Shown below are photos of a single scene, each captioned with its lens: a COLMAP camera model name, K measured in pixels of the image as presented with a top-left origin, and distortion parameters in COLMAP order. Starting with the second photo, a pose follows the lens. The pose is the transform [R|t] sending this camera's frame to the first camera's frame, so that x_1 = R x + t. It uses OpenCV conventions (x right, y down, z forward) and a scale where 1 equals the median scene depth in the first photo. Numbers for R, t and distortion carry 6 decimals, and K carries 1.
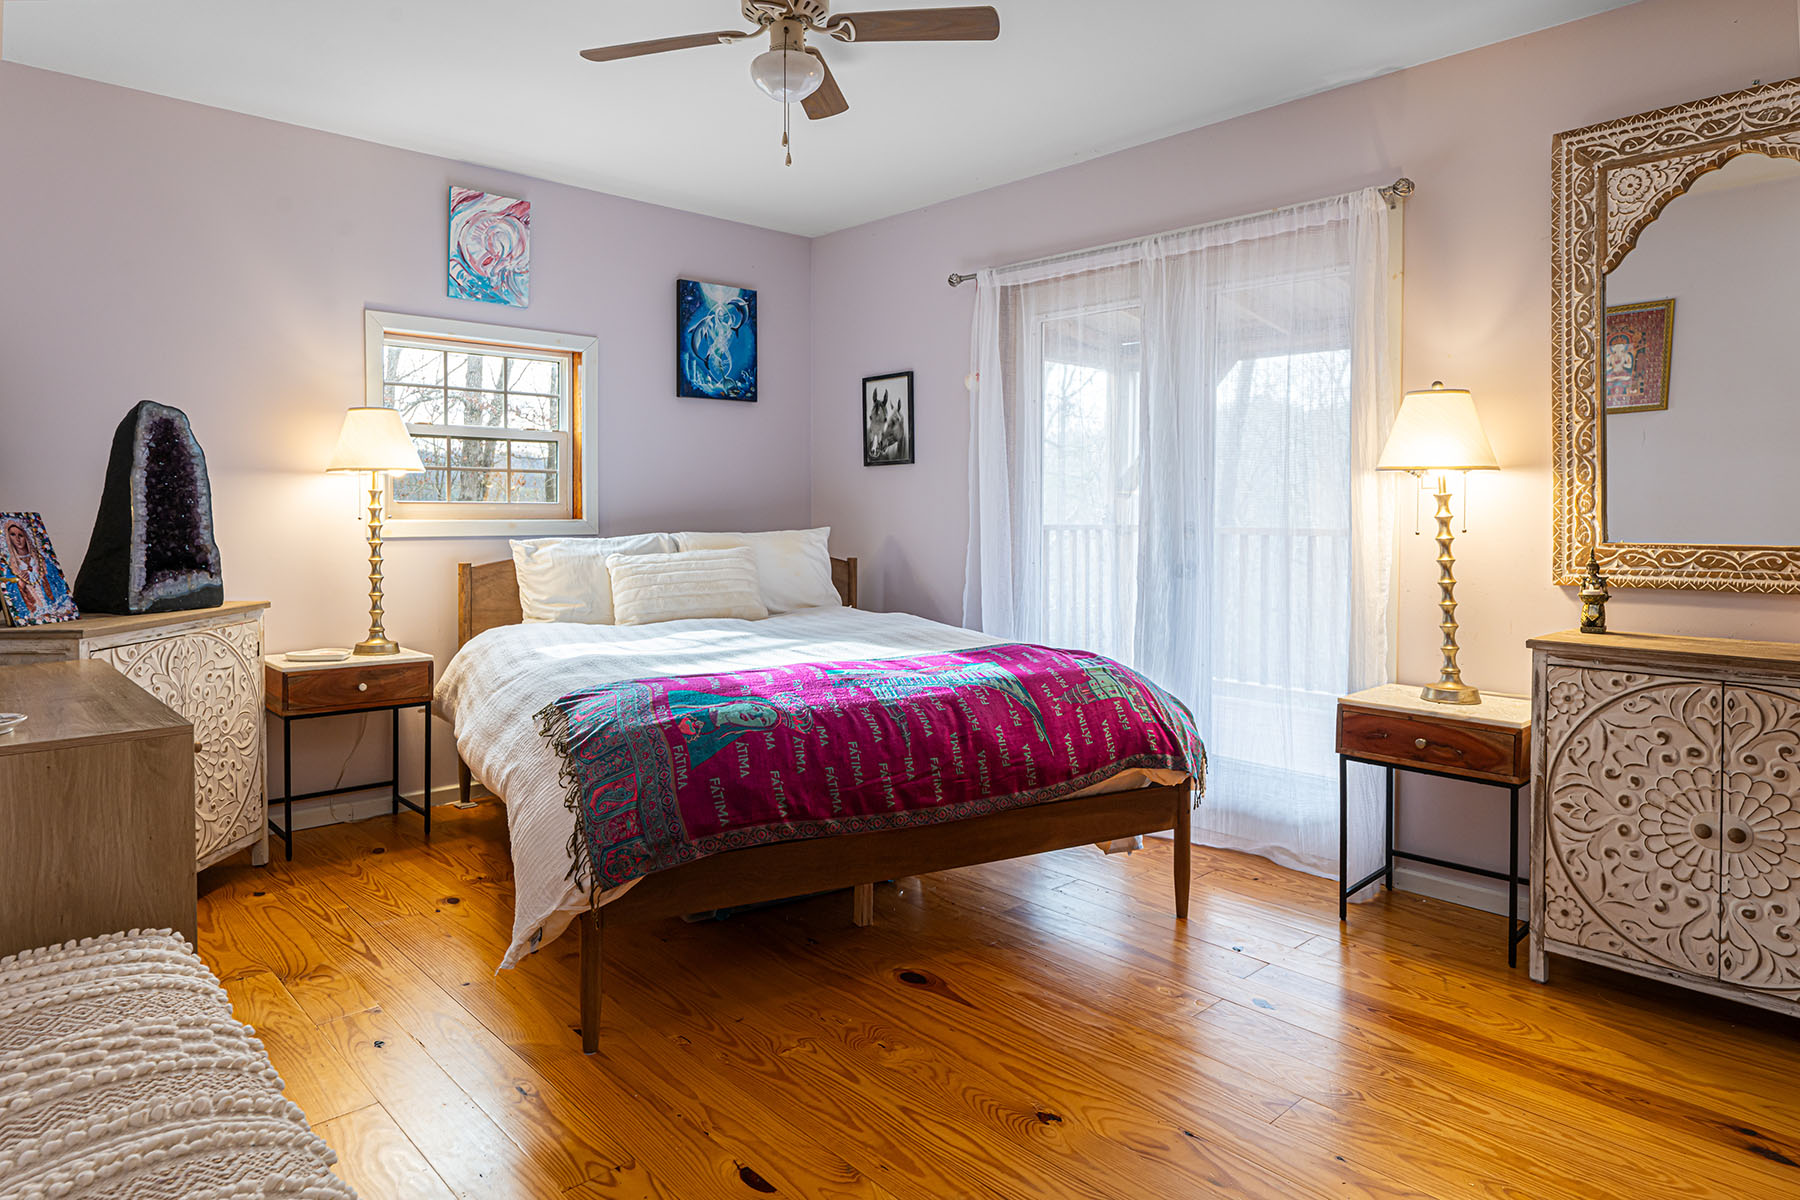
lens RADIAL K [[1065.2, 0, 900.2], [0, 1065.2, 522.6], [0, 0, 1]] dist [0.005170, 0.000089]
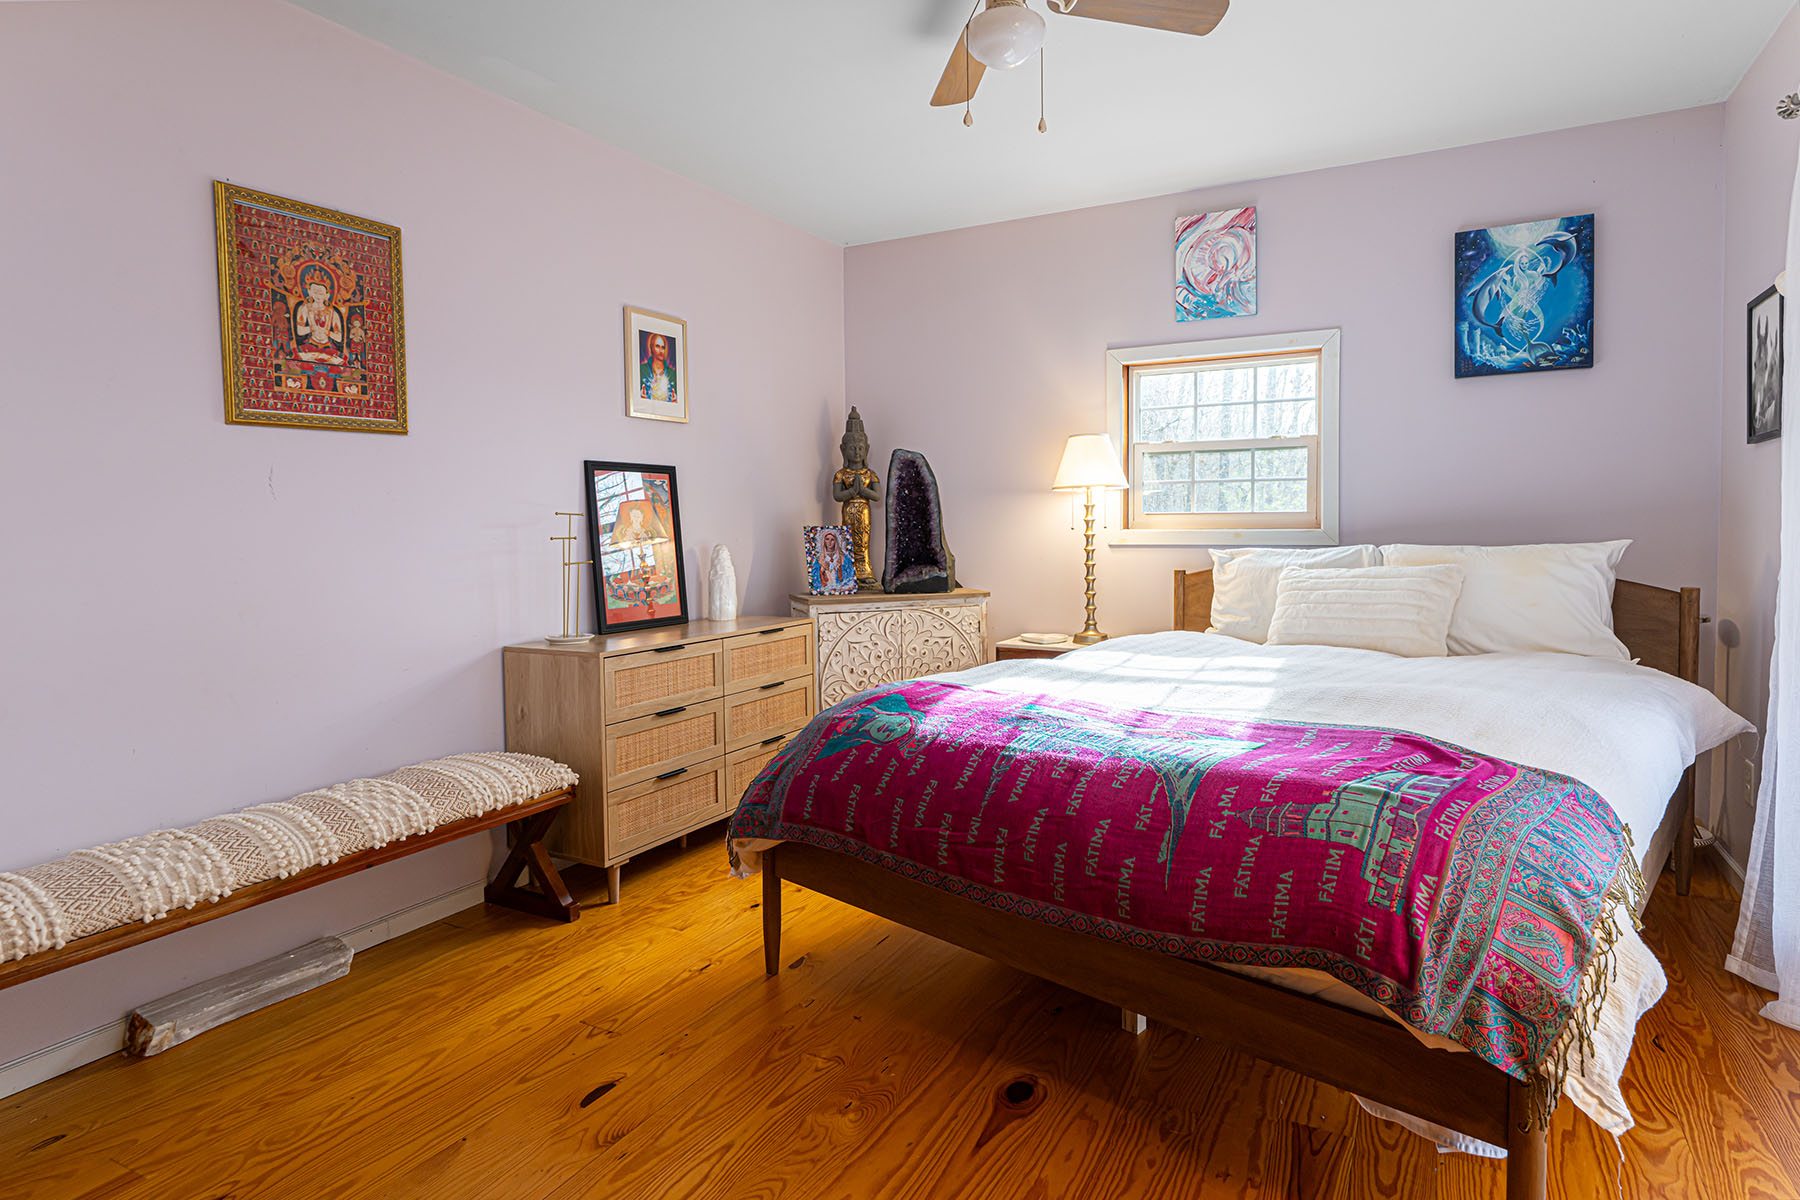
lens RADIAL K [[970.0, 0, 900.5], [0, 970.0, 554.3], [0, 0, 1]] dist [-0.003840, -0.000537]
pose [[0.335502, 0.024302, -0.941726, 0.397050], [0.000000, 0.999667, 0.025797, -0.002673], [0.942039, -0.008655, 0.335391, 0.394605]]
